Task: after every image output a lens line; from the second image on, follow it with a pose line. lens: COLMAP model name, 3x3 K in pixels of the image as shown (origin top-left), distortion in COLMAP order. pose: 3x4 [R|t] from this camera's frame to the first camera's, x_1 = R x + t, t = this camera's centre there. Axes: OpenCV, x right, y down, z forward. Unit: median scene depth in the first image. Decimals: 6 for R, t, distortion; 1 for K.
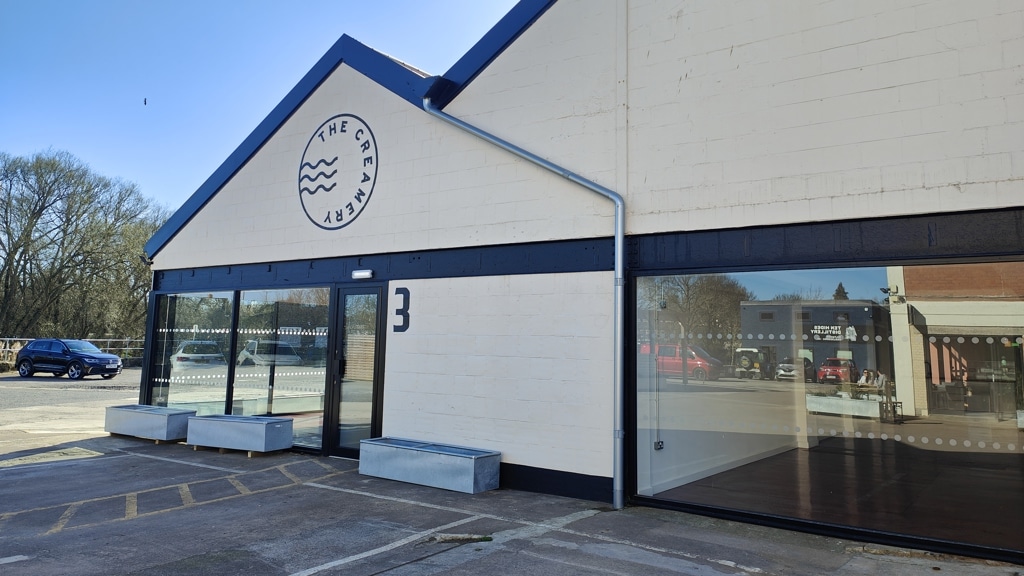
lens RADIAL K [[716.5, 0, 538.0], [0, 716.5, 250.6], [0, 0, 1]] dist [0.005542, -0.001582]
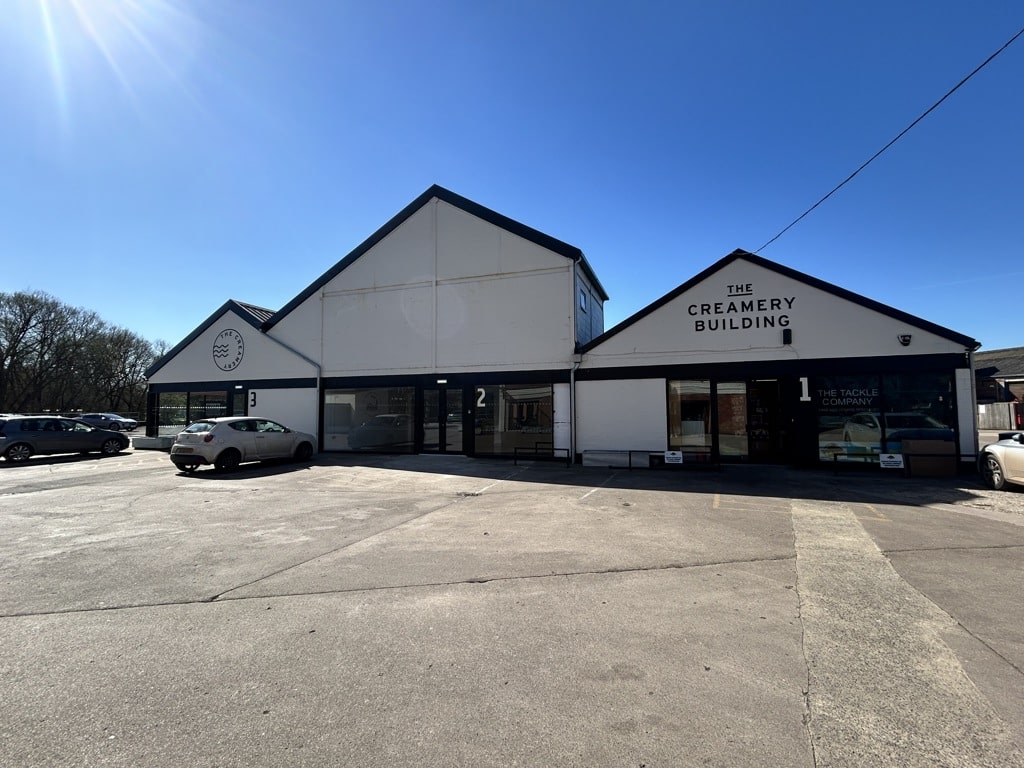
lens RADIAL K [[453.3, 0, 511.1], [0, 453.3, 385.3], [0, 0, 1]] dist [0.001276, 0.000561]
pose [[0.969833, -0.007518, 0.243654, 0.363039], [-0.010581, 0.997284, 0.072885, -0.116059], [-0.243540, -0.073265, 0.967120, -1.005739]]
